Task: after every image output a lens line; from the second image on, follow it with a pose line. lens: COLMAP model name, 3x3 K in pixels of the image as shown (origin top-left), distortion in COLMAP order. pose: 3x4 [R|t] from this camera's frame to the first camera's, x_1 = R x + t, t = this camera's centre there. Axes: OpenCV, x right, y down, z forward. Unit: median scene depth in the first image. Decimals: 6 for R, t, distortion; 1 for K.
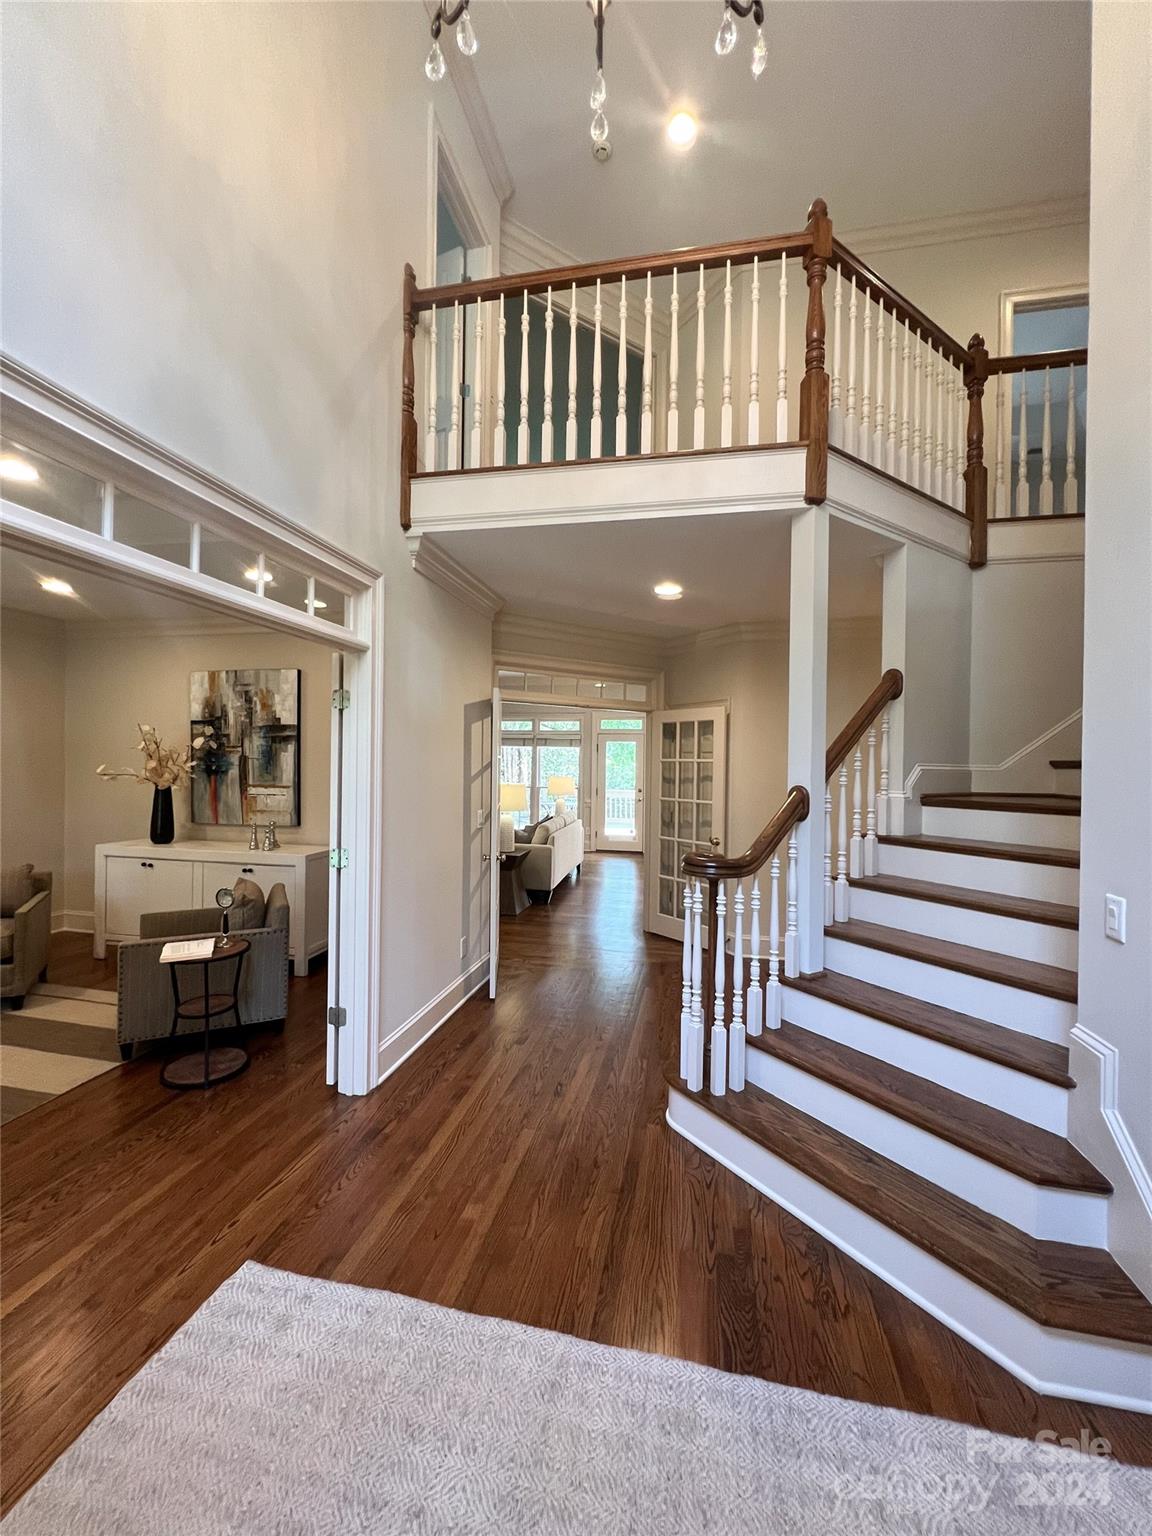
lens RADIAL K [[618.5, 0, 580.6], [0, 618.5, 766.7], [0, 0, 1]] dist [0.000195, 0.000090]
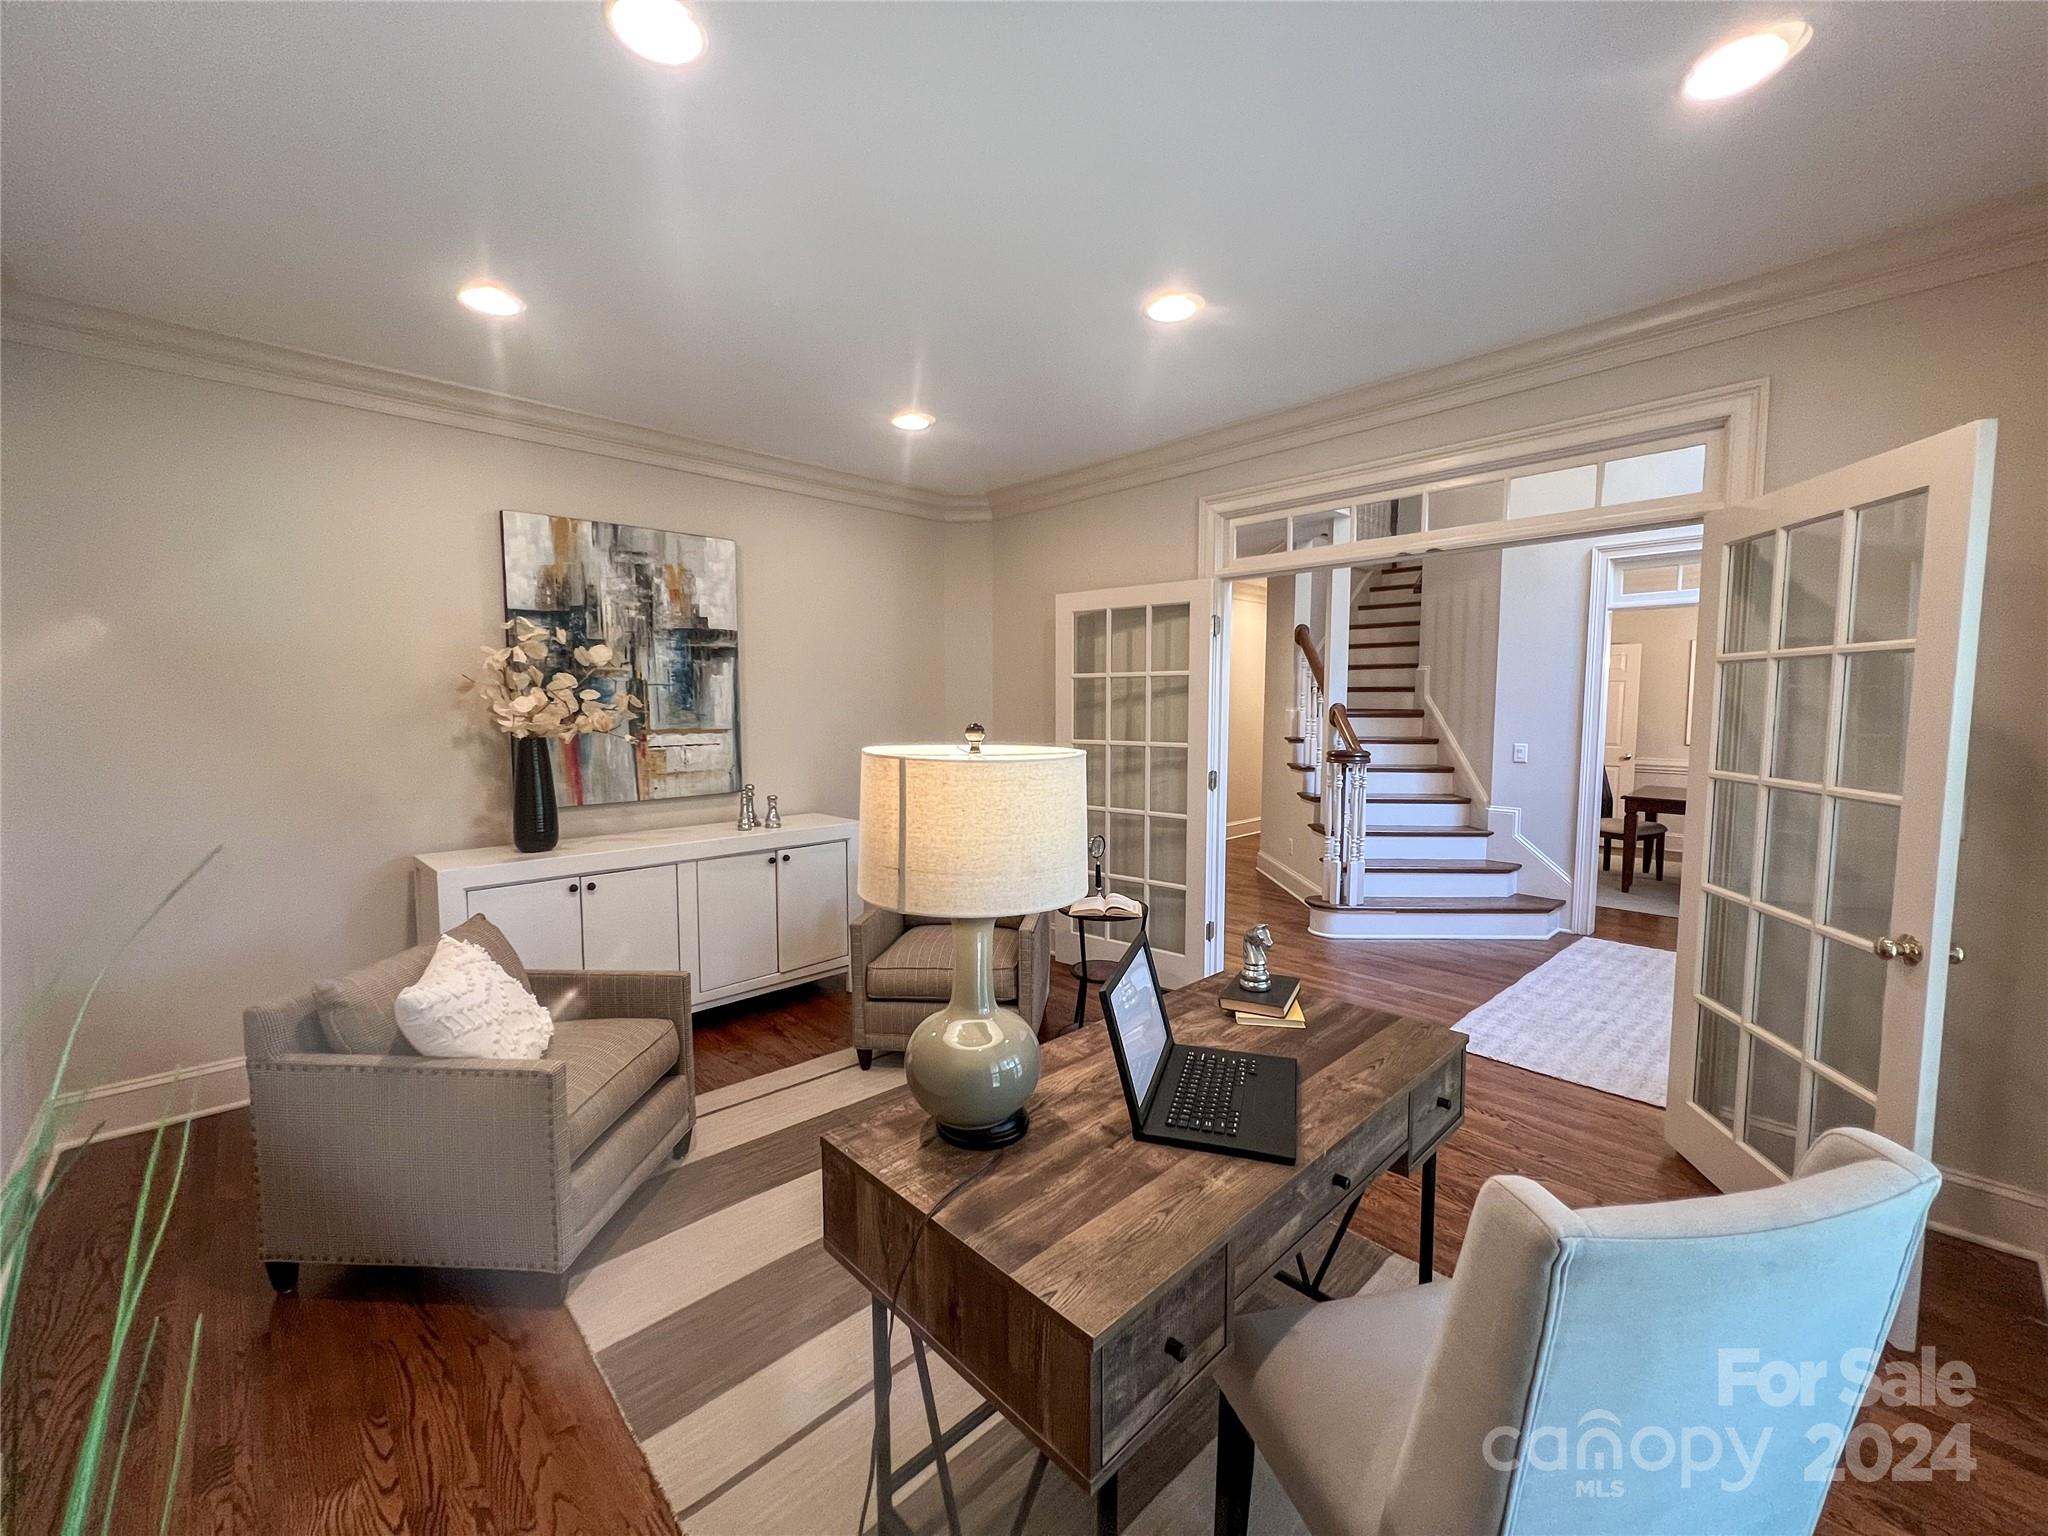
lens RADIAL K [[824.7, 0, 1034.1], [0, 824.7, 768.3], [0, 0, 1]] dist [0.000195, 0.000090]
pose [[0.564072, -0.082611, 0.821583, -0.973706], [0.005578, 0.995341, 0.096253, -0.007761], [-0.825707, -0.049711, 0.561905, 0.268432]]
